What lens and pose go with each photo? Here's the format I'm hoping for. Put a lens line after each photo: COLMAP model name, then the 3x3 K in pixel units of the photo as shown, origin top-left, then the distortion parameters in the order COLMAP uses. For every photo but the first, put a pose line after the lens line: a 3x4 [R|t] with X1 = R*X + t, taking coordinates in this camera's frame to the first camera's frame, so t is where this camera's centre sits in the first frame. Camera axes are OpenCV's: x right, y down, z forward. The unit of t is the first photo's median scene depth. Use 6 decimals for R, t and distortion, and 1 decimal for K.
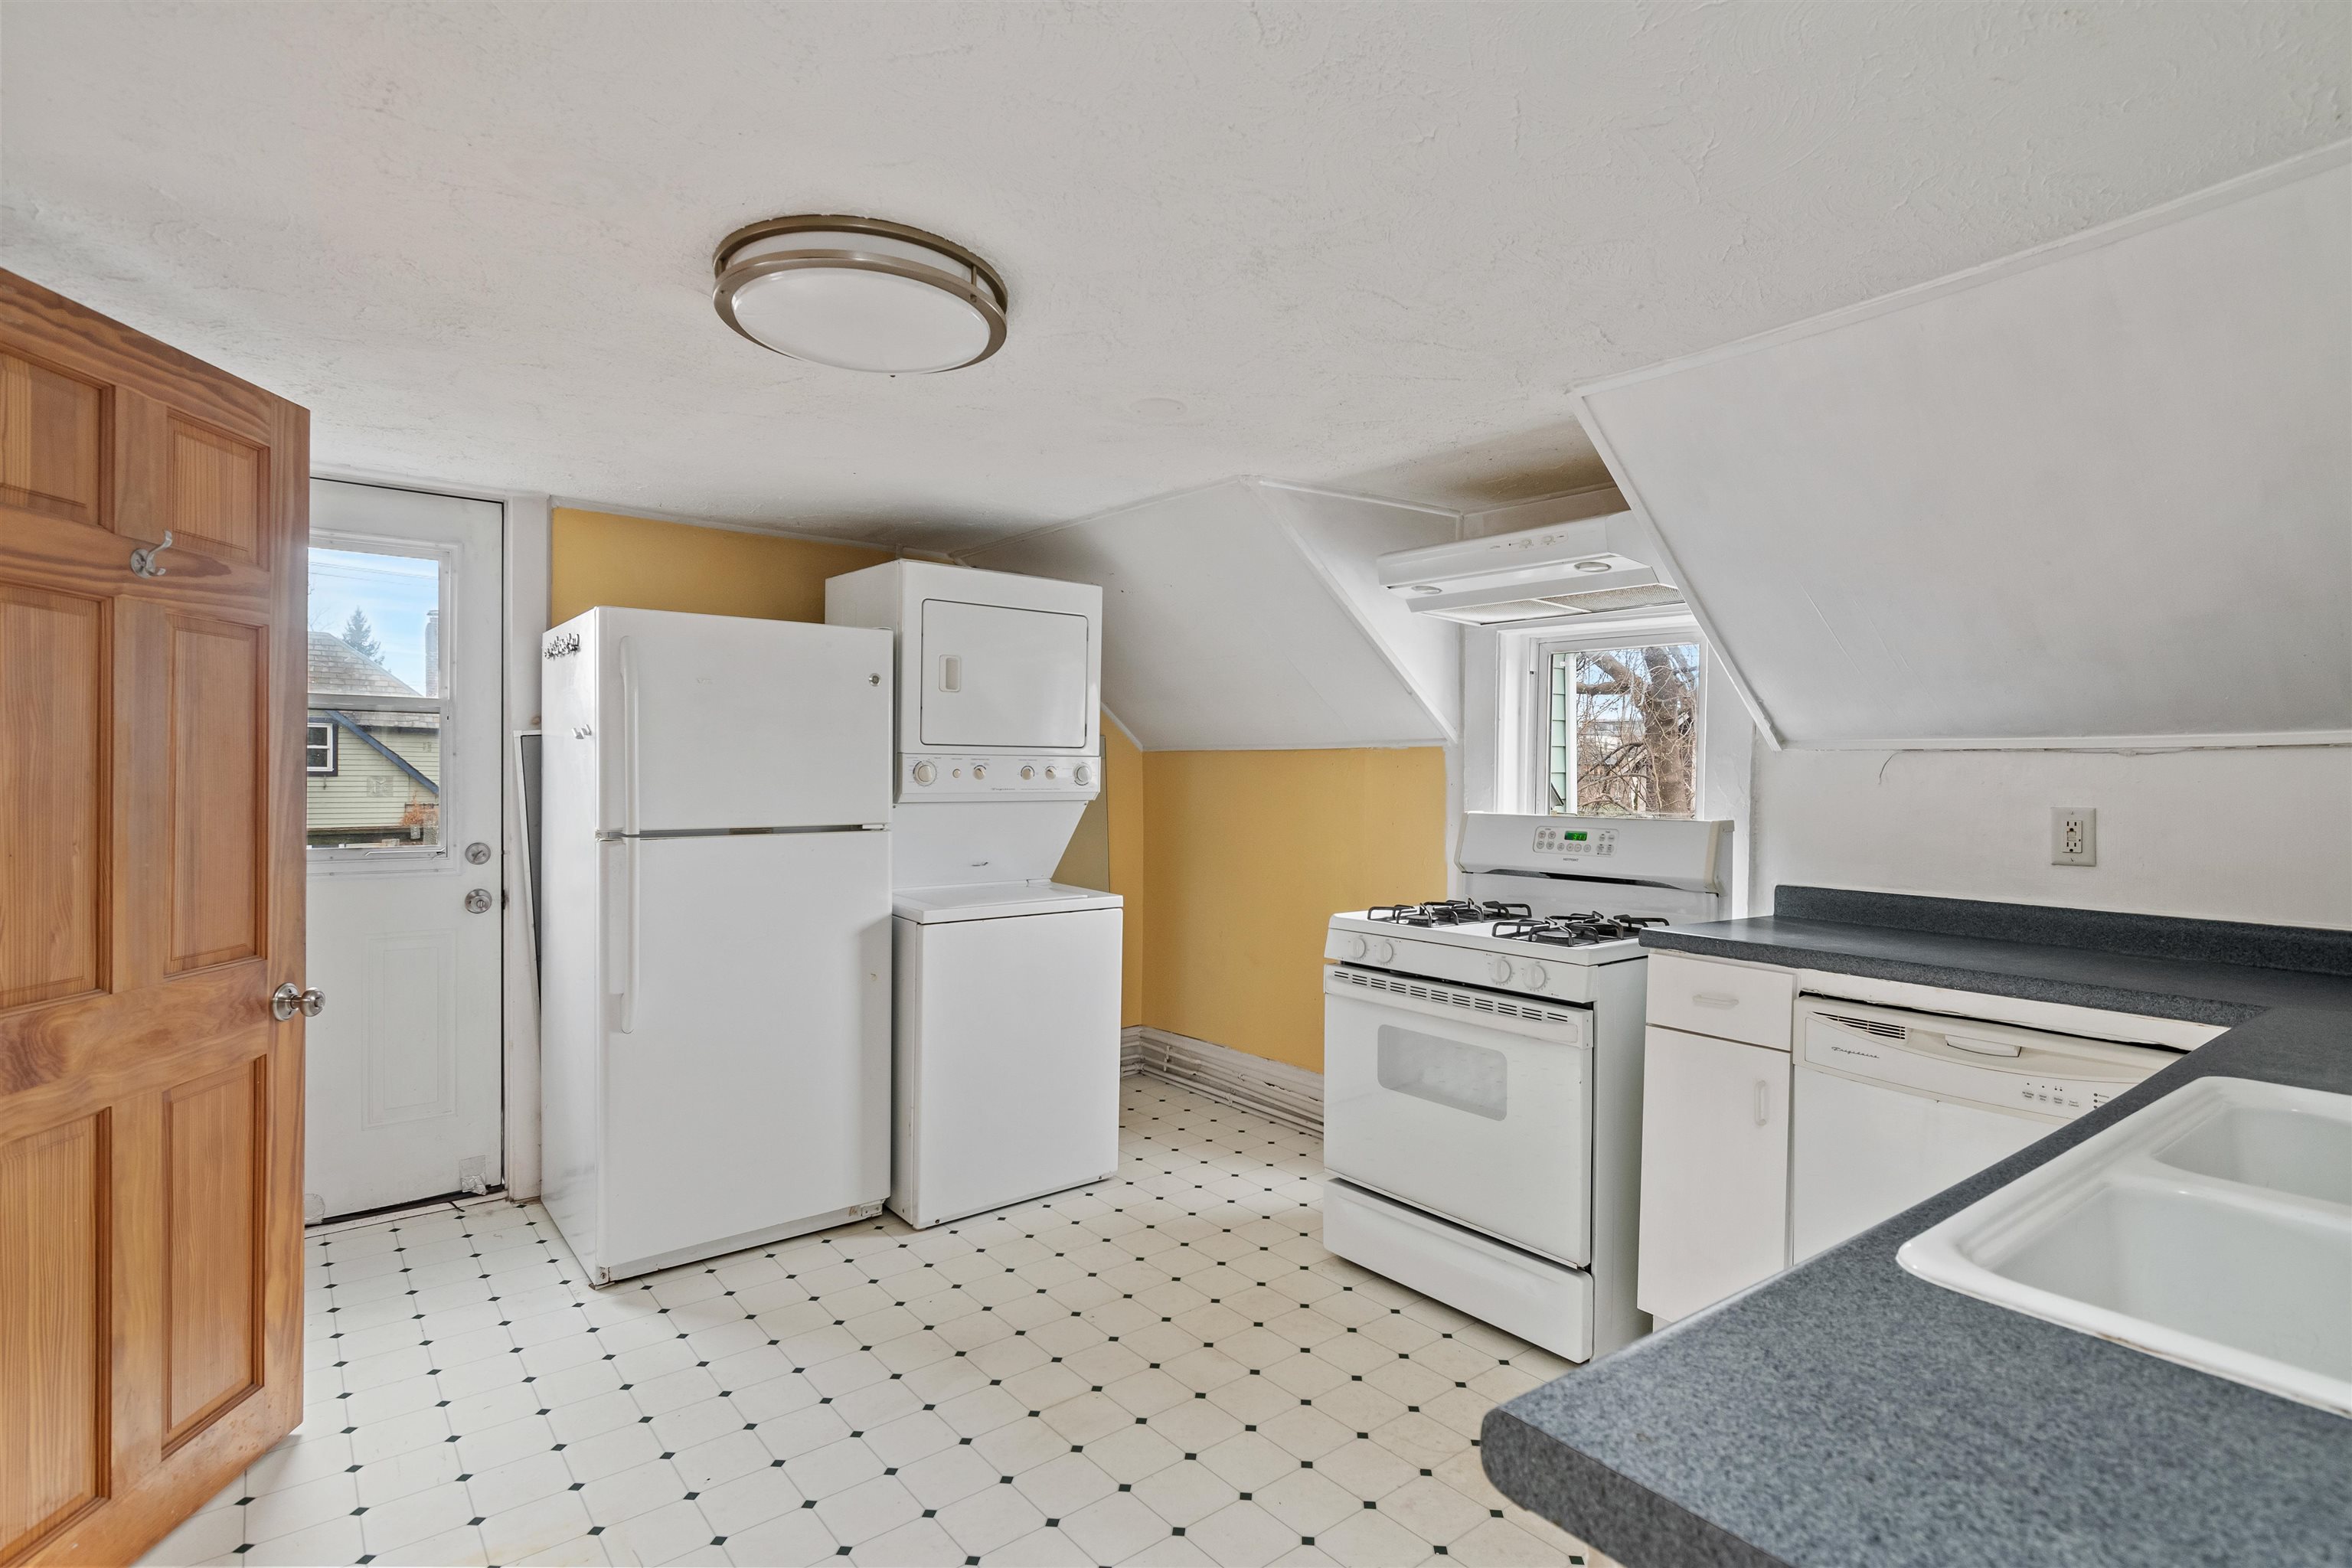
lens RADIAL K [[1123.6, 0, 1176.0], [0, 1123.6, 784.0], [0, 0, 1]] dist [-0.001163, 0.000548]
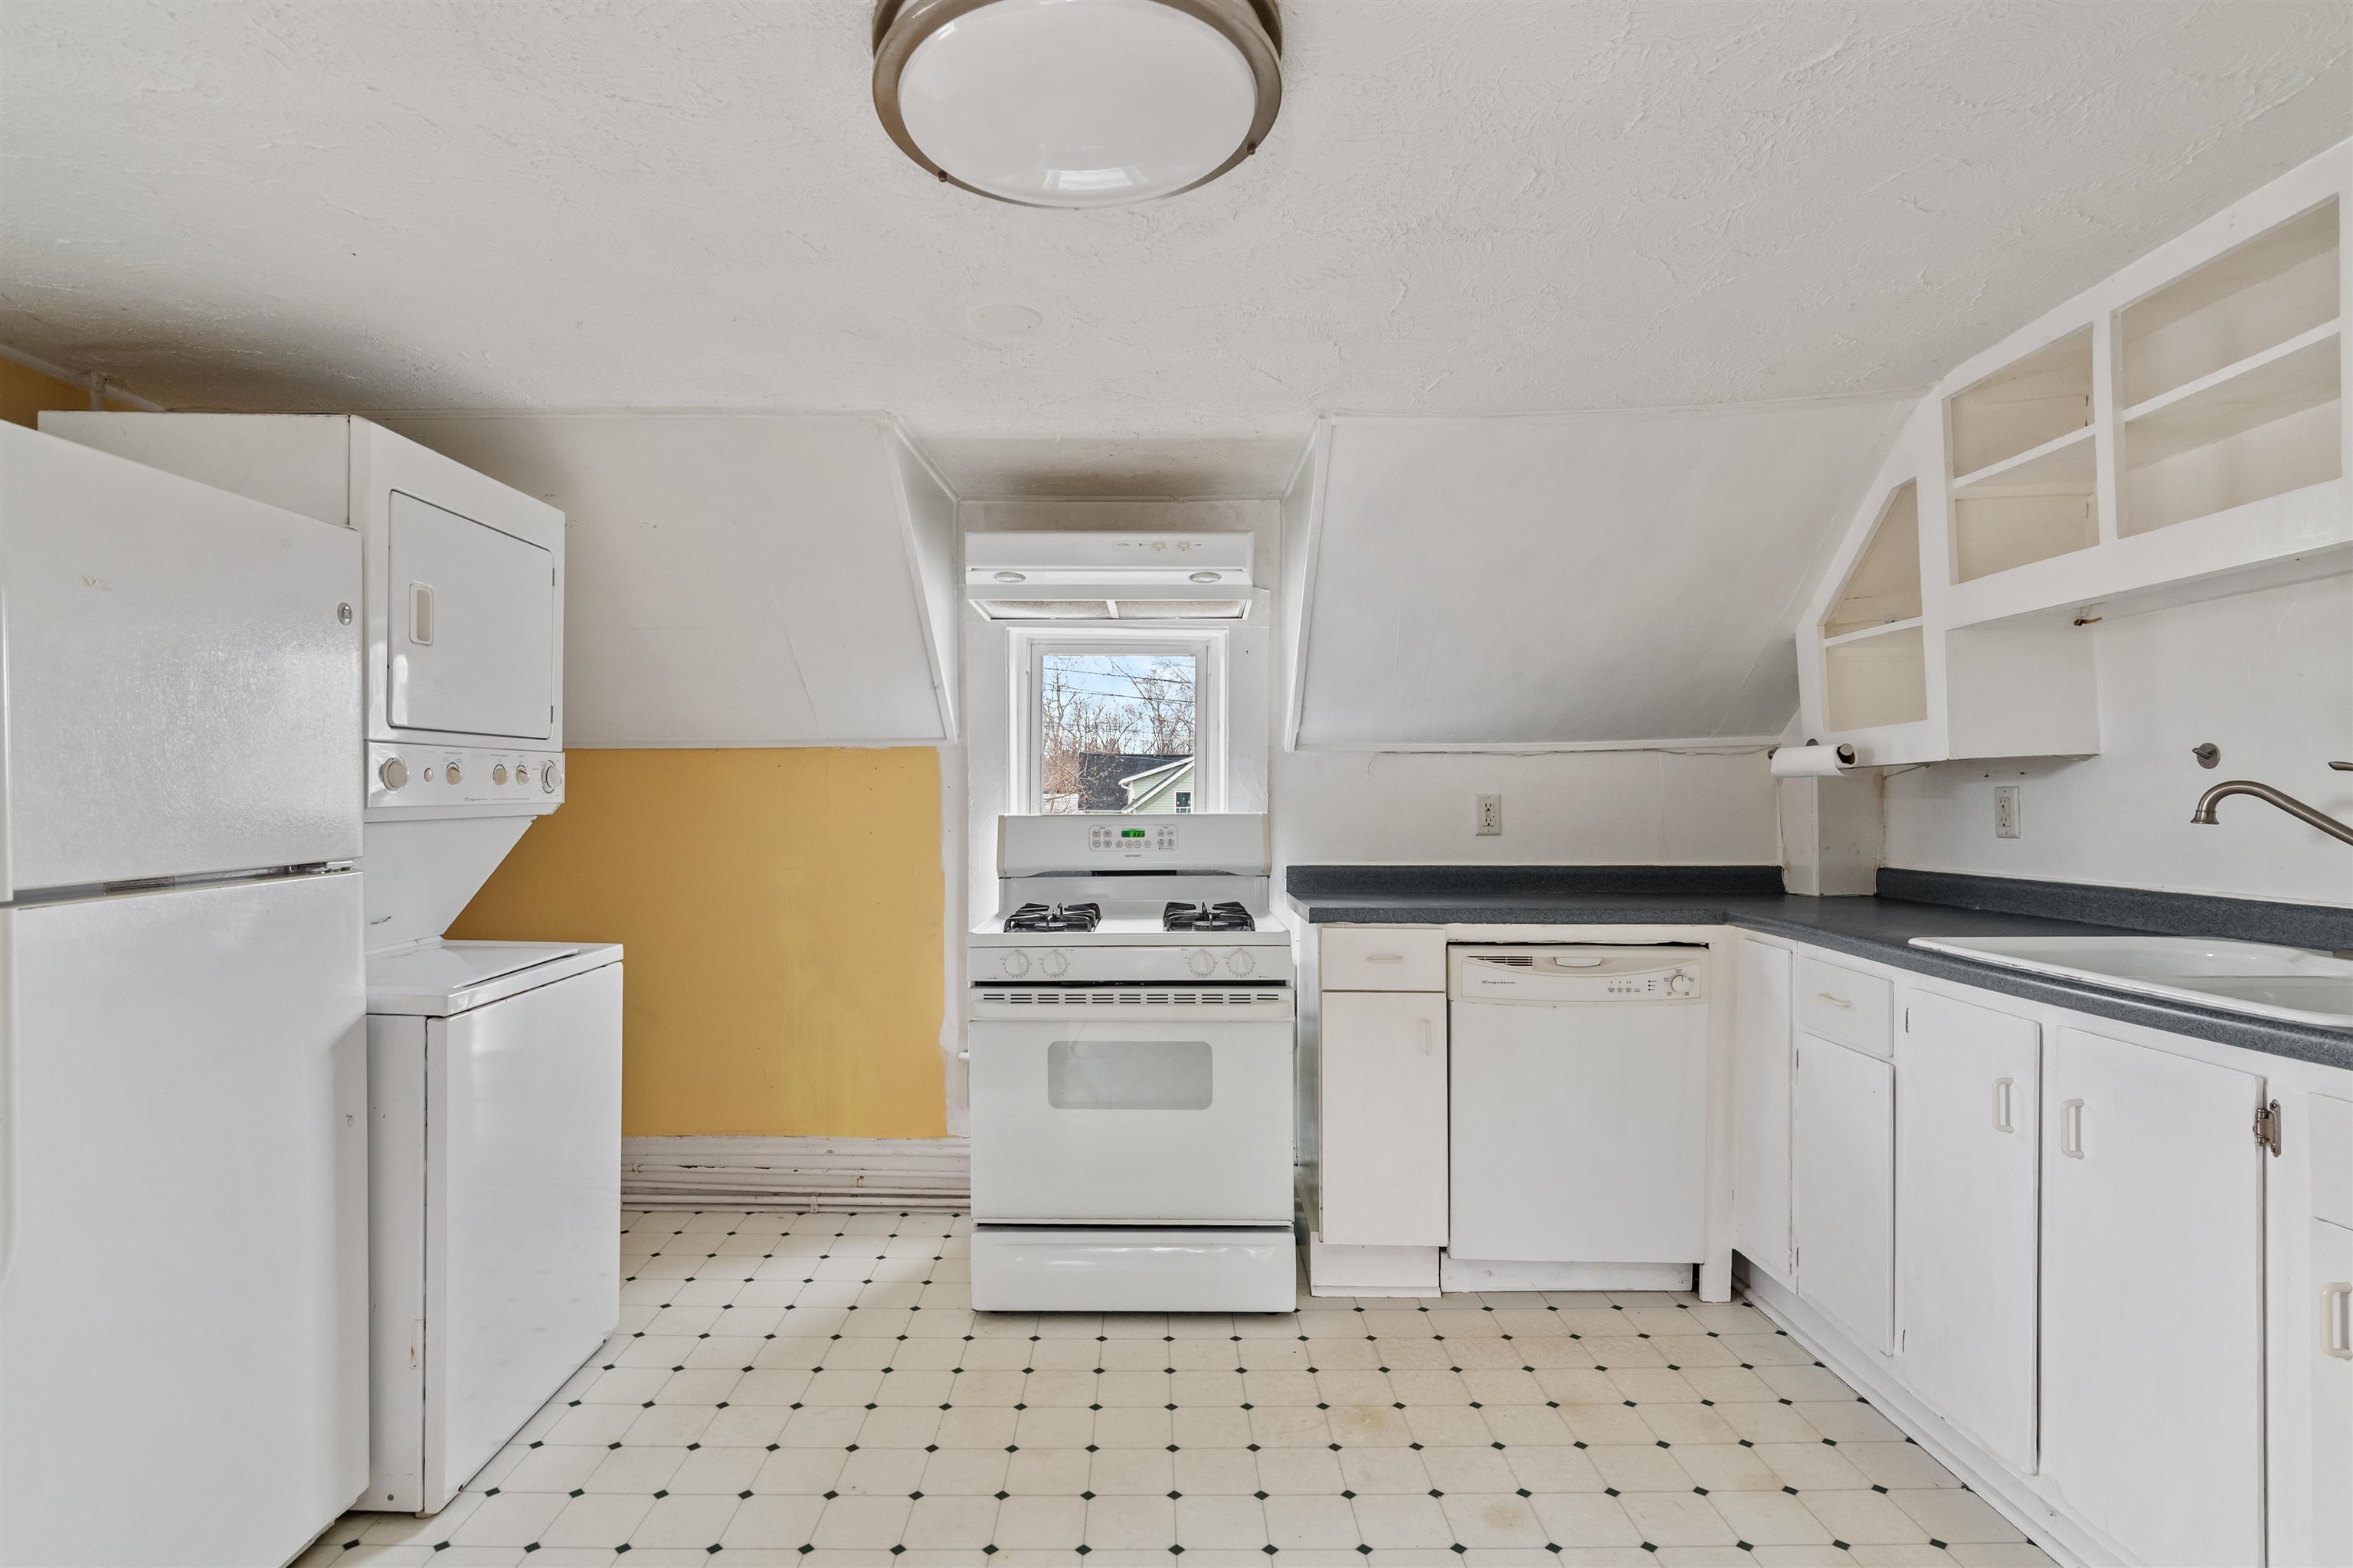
lens RADIAL K [[1187.9, 0, 1109.6], [0, 1187.9, 800.6], [0, 0, 1]] dist [0.002671, 0.000354]
pose [[0.652490, -0.017762, 0.757589, -0.507422], [0.017471, 0.999812, 0.008394, 0.006982], [-0.757596, 0.007759, 0.652678, 0.310390]]
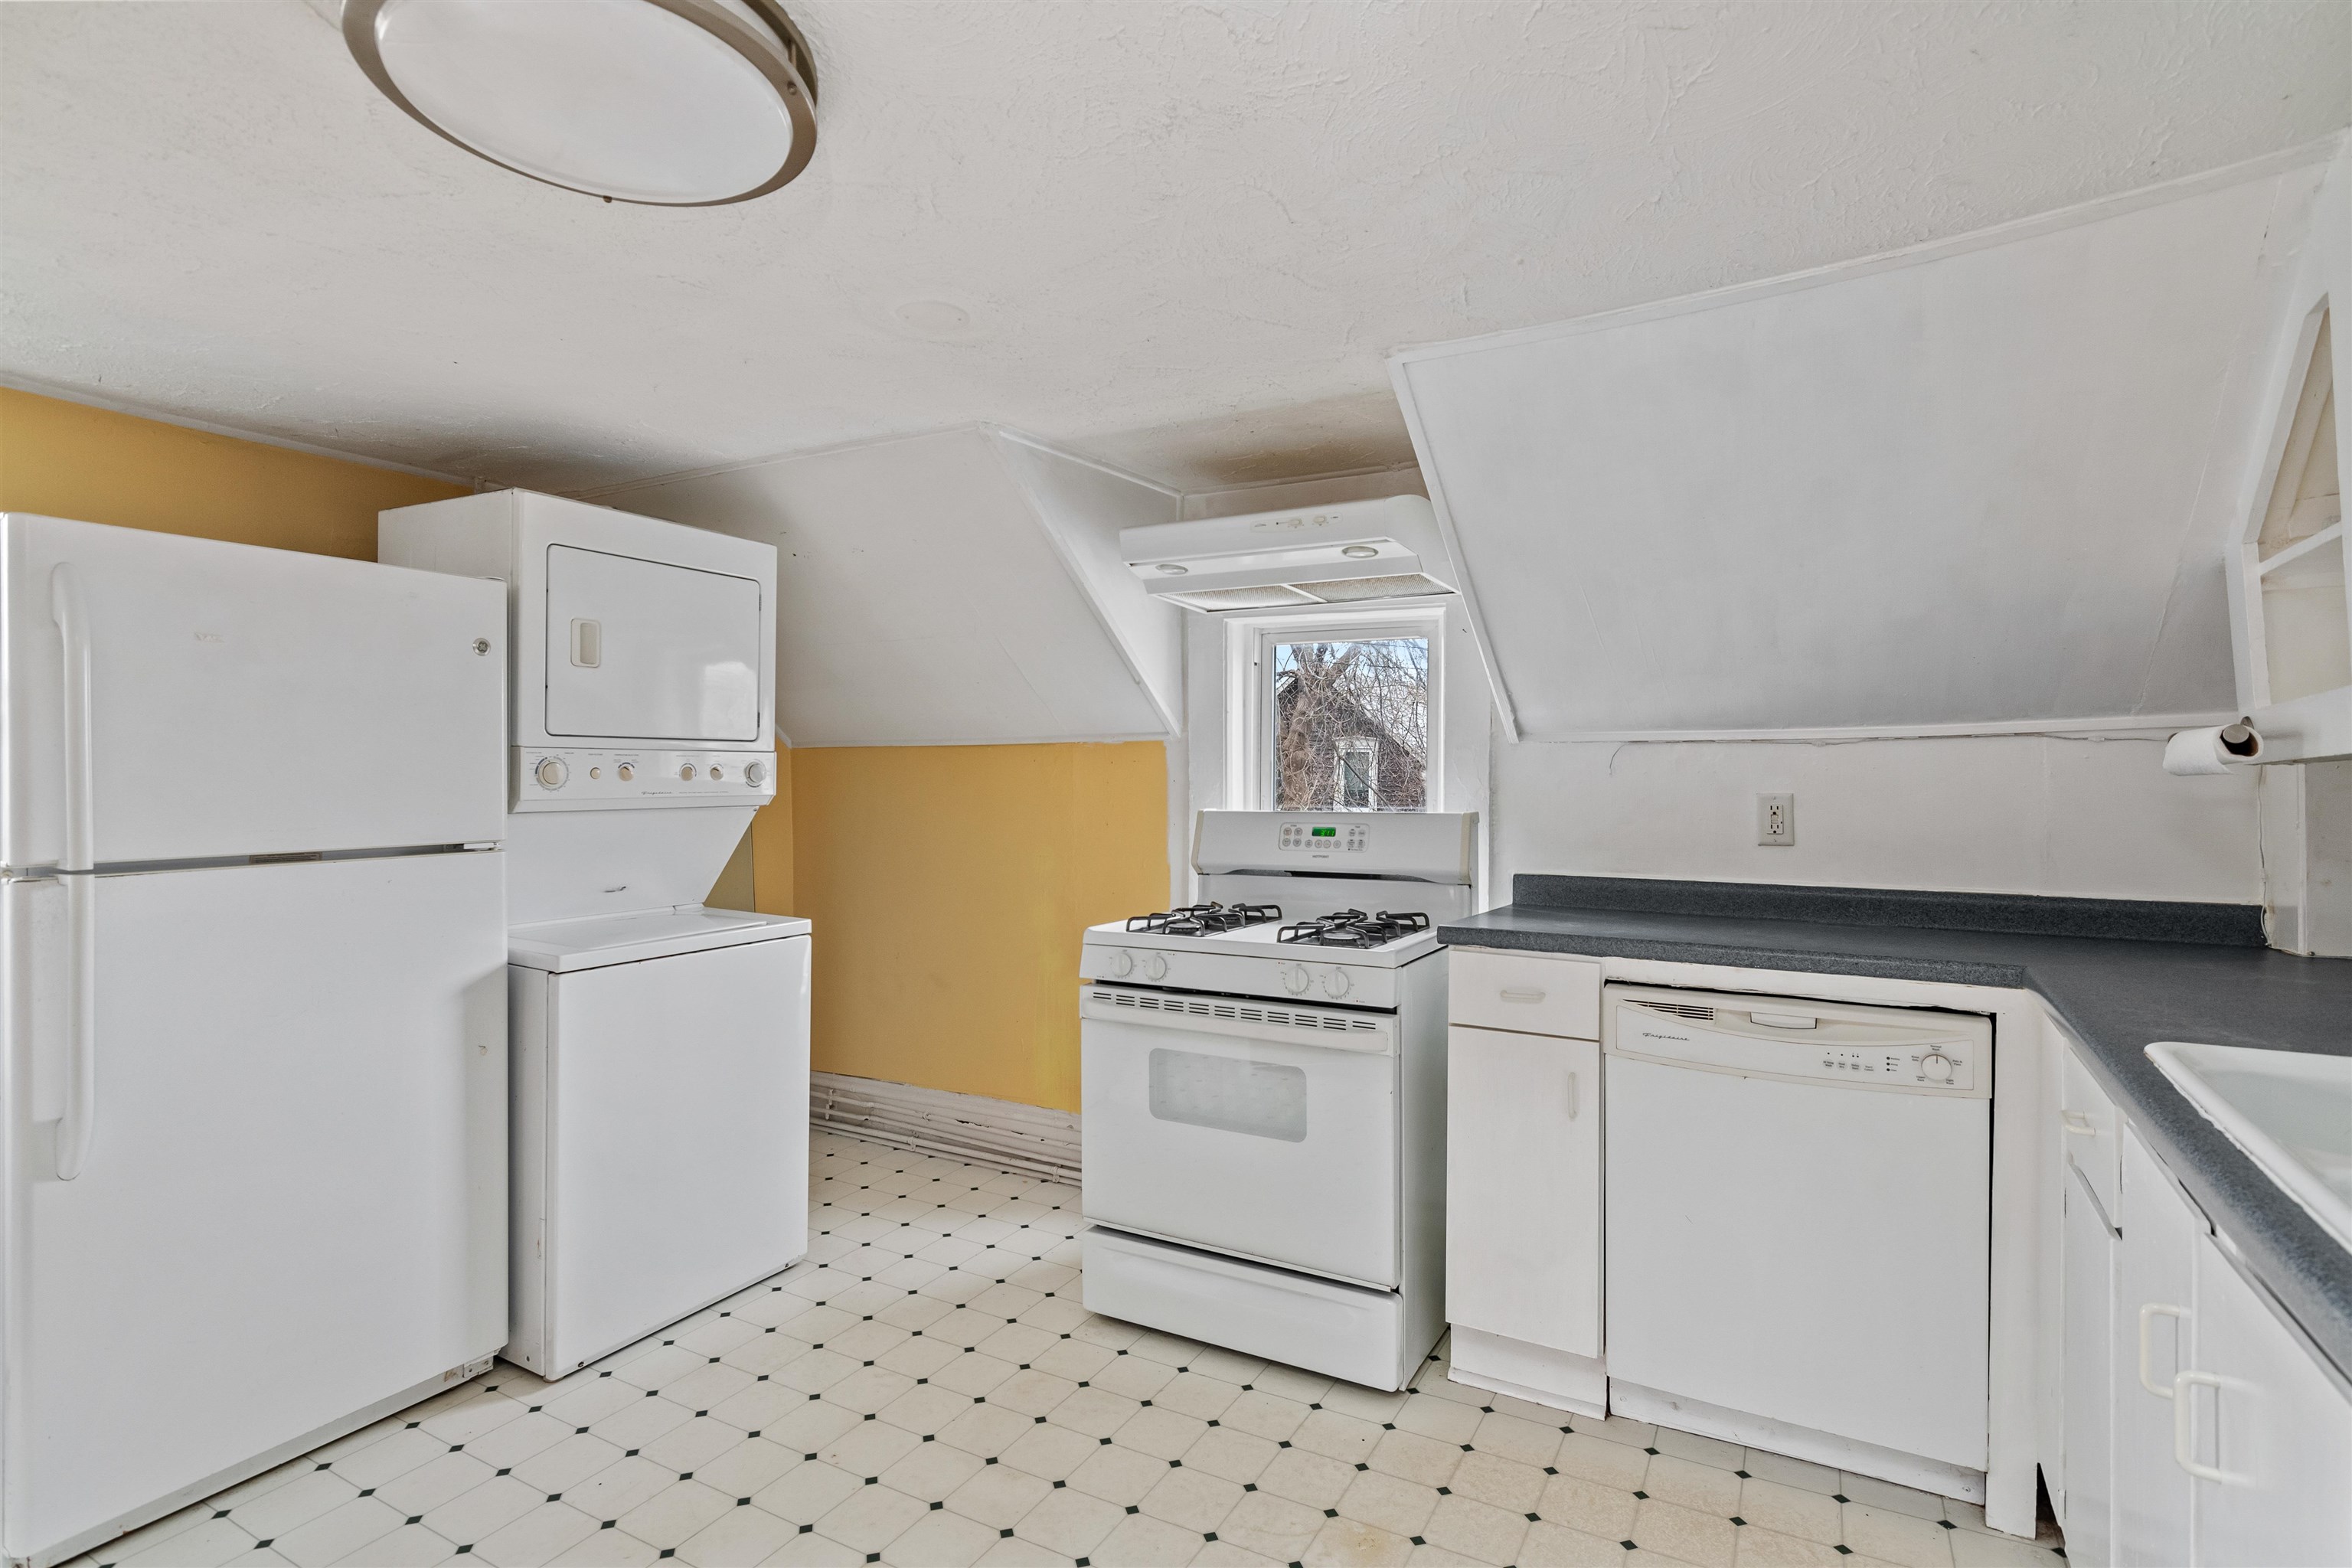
lens RADIAL K [[1129.7, 0, 1172.5], [0, 1129.7, 775.3], [0, 0, 1]] dist [-0.000224, 0.000424]
pose [[0.928274, -0.009250, 0.371782, -0.130700], [0.012933, 0.999889, -0.007413, 0.003253], [-0.371672, 0.011689, 0.928291, 0.150653]]
